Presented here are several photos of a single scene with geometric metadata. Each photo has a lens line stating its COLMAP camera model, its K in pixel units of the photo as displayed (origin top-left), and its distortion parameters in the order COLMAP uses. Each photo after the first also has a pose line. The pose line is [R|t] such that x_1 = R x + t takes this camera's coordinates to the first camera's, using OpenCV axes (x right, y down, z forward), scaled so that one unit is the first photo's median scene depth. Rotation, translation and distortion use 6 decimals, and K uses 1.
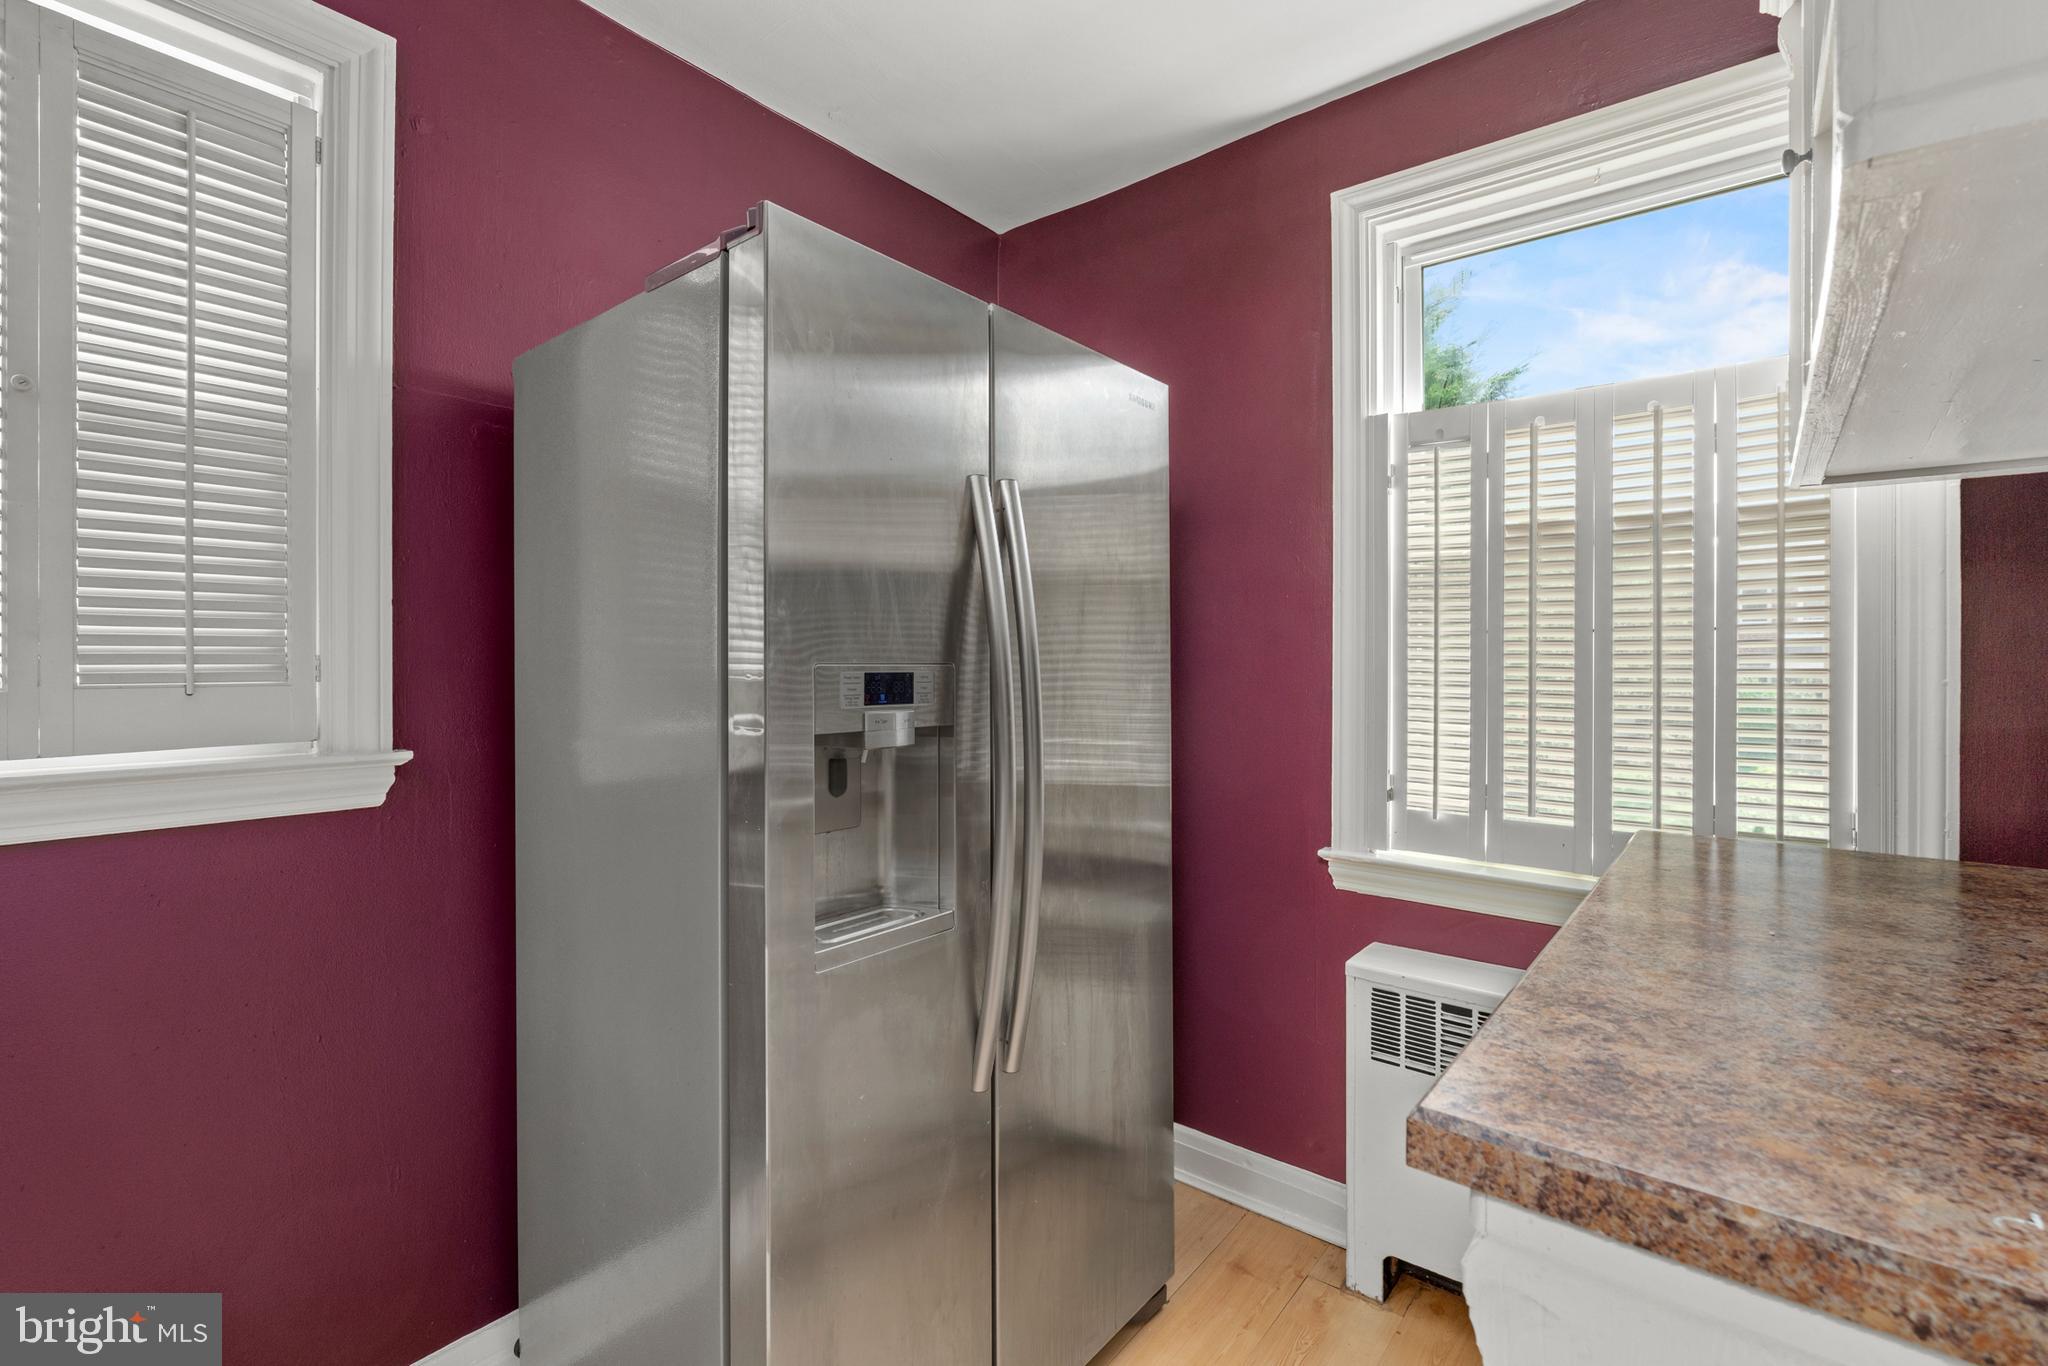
lens RADIAL K [[910.6, 0, 1033.3], [0, 910.6, 669.0], [0, 0, 1]] dist [-0.003356, 0.000180]
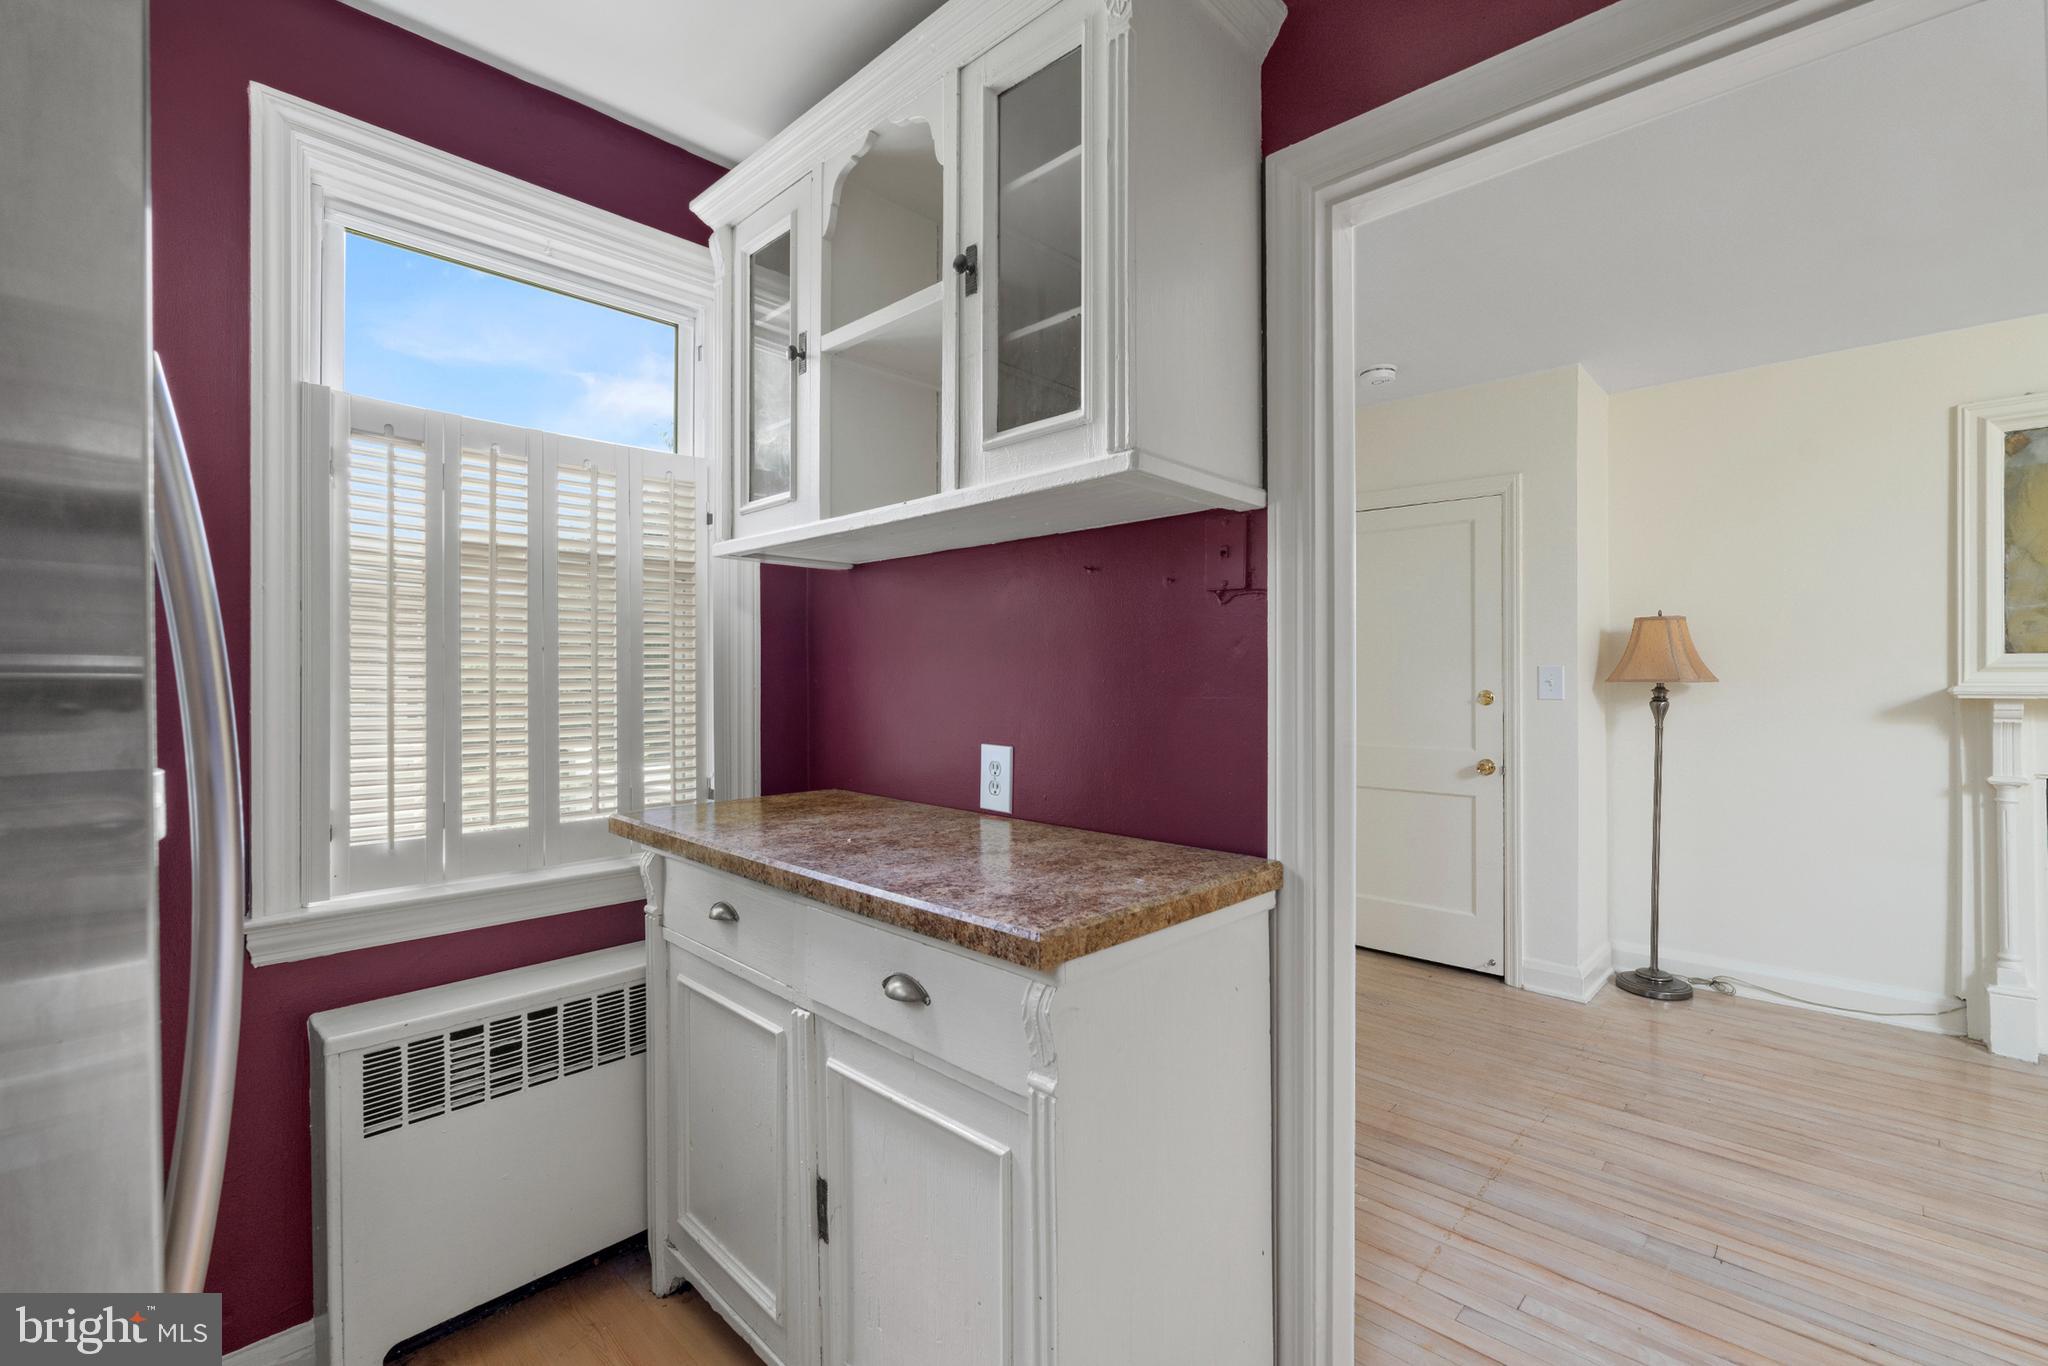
lens RADIAL K [[910.6, 0, 1033.3], [0, 910.6, 669.0], [0, 0, 1]] dist [-0.003356, 0.000180]
pose [[0.076507, 0.003123, 0.997064, -0.447507], [0.013260, 0.999903, -0.004149, -0.003841], [-0.996981, 0.013539, 0.076458, 0.302050]]
